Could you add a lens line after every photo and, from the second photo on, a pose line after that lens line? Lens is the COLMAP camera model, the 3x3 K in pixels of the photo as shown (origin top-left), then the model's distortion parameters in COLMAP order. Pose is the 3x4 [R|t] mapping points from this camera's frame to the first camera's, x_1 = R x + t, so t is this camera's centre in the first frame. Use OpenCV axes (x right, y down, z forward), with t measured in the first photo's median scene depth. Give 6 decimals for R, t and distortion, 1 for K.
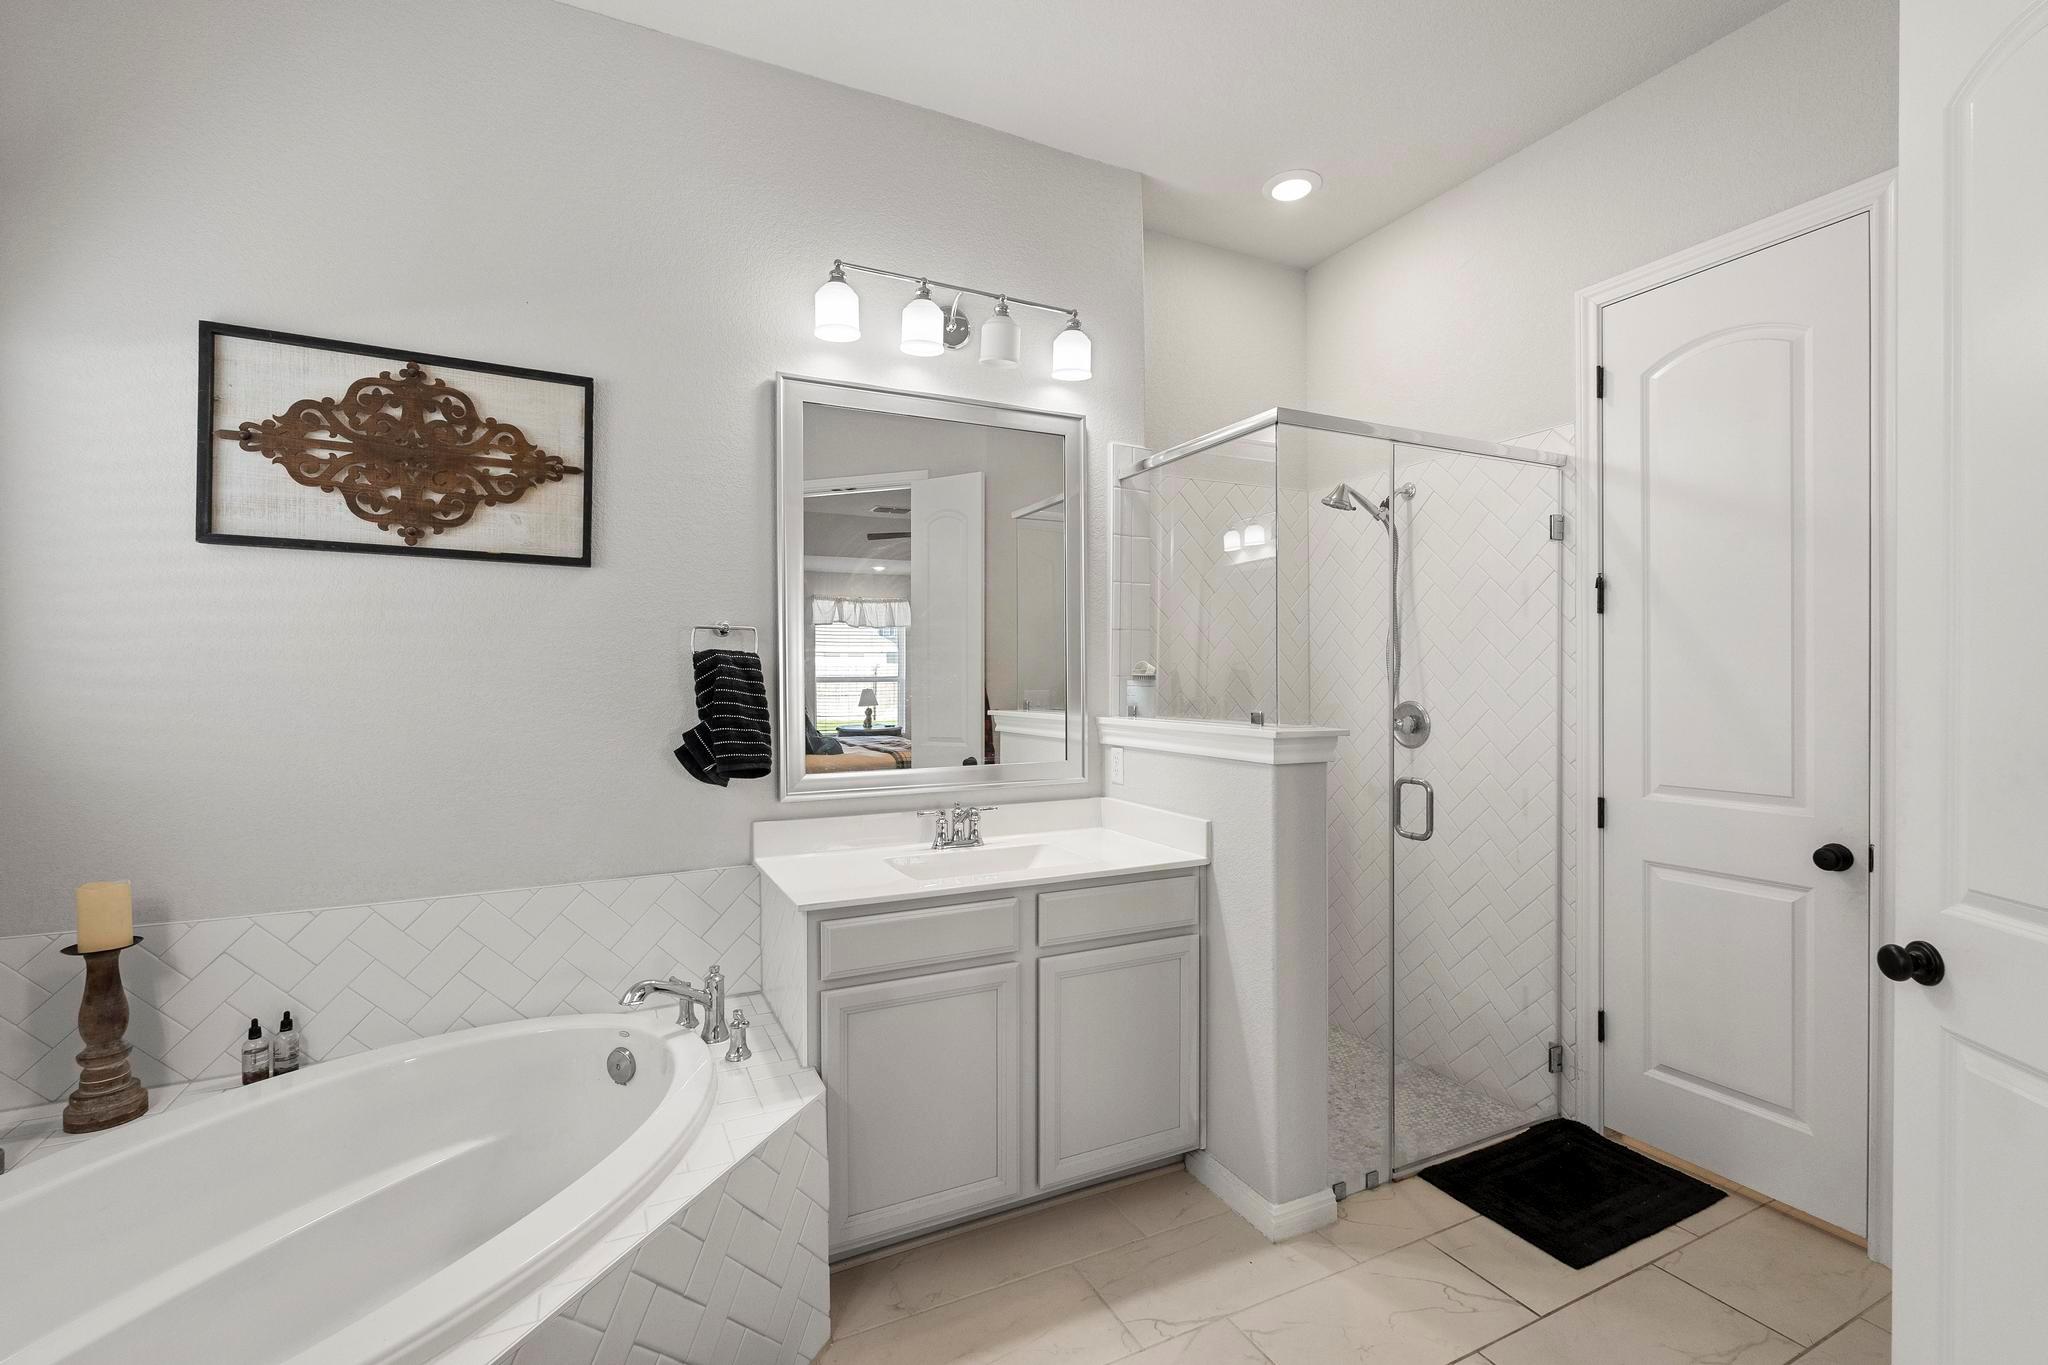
lens RADIAL K [[901.5, 0, 1025.0], [0, 901.5, 687.5], [0, 0, 1]] dist [-0.005593, -0.001733]
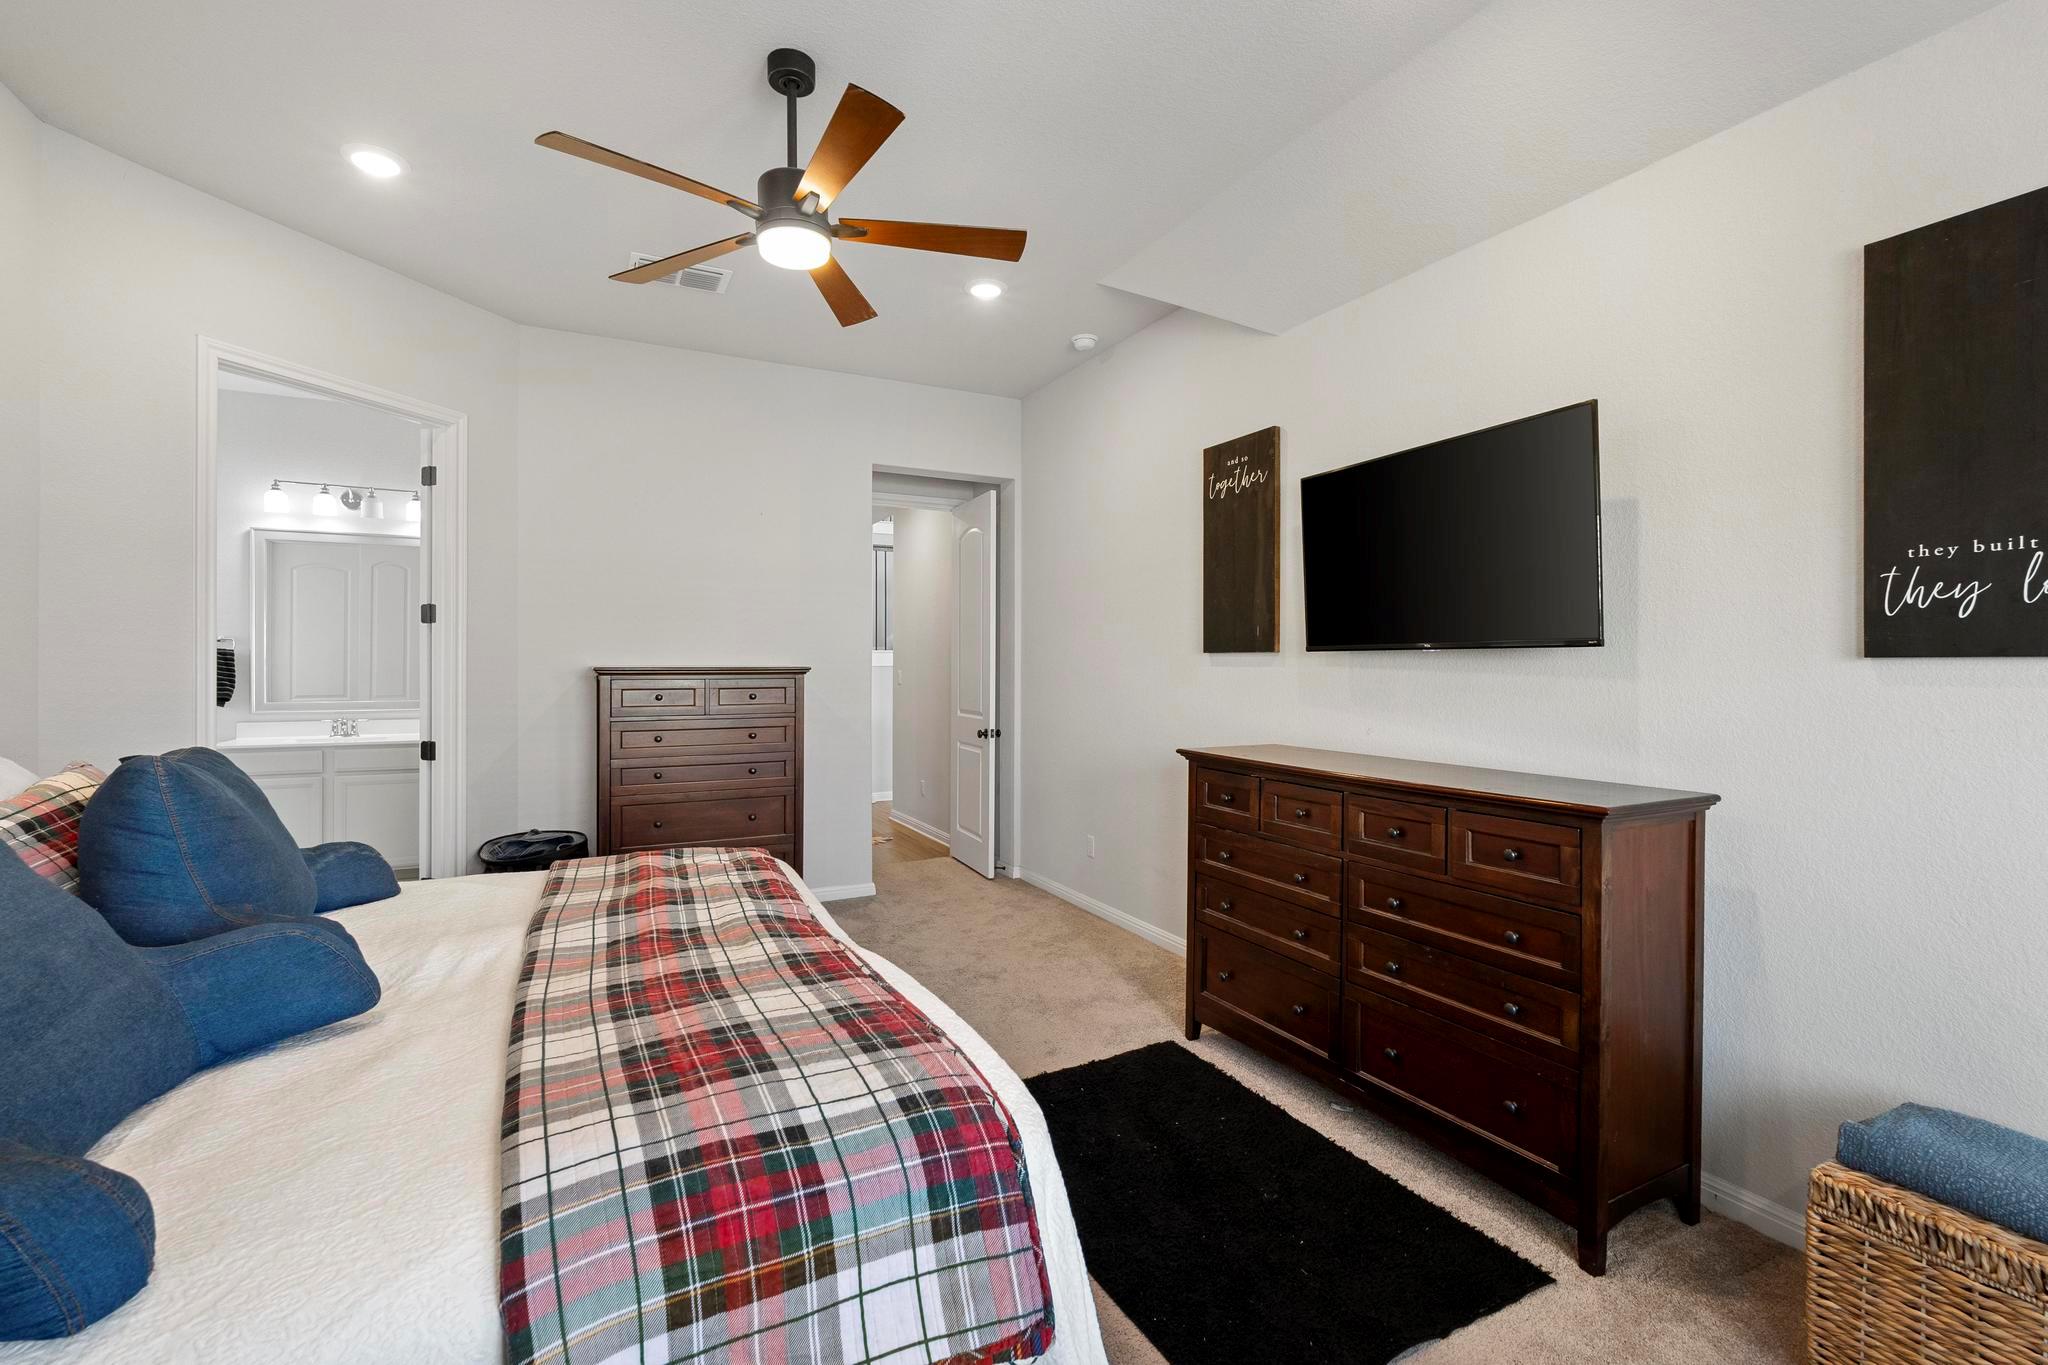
lens RADIAL K [[901.5, 0, 1018.0], [0, 901.5, 663.6], [0, 0, 1]] dist [-0.005593, -0.001733]
pose [[0.999764, 0.010297, 0.019111, 1.925438], [-0.010166, 0.999924, -0.006948, -0.005661], [-0.019181, 0.006753, 0.999793, -1.555052]]
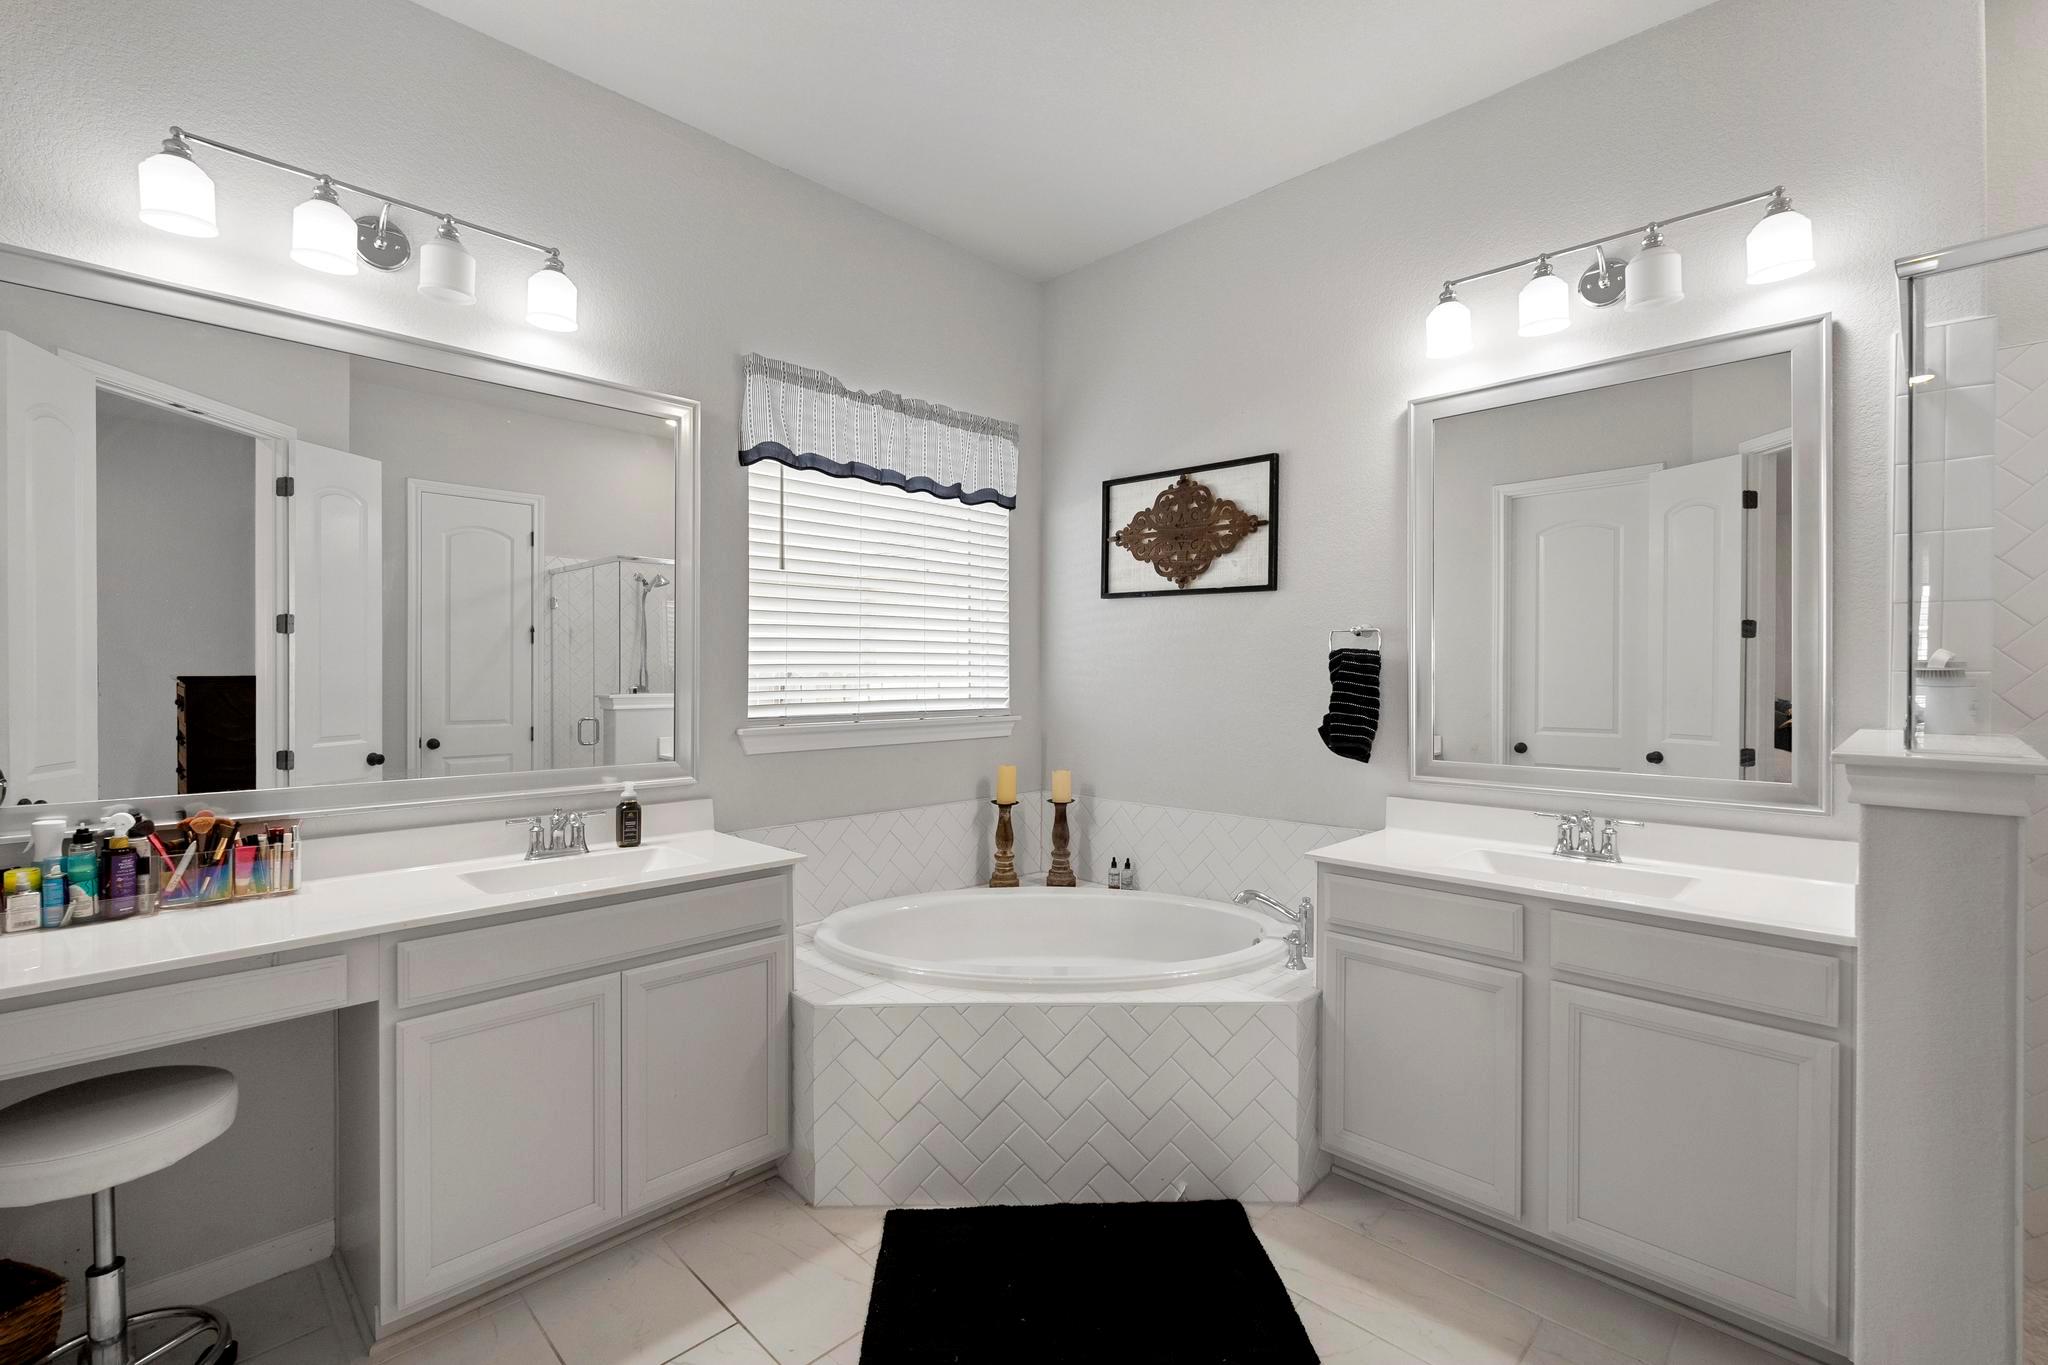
lens RADIAL K [[901.5, 0, 1028.3], [0, 901.5, 677.0], [0, 0, 1]] dist [-0.005593, -0.001733]
pose [[0.327024, 0.010755, -0.944955, 0.745997], [-0.008707, 0.999927, 0.008368, -0.010808], [0.944976, 0.005491, 0.327093, 0.210080]]
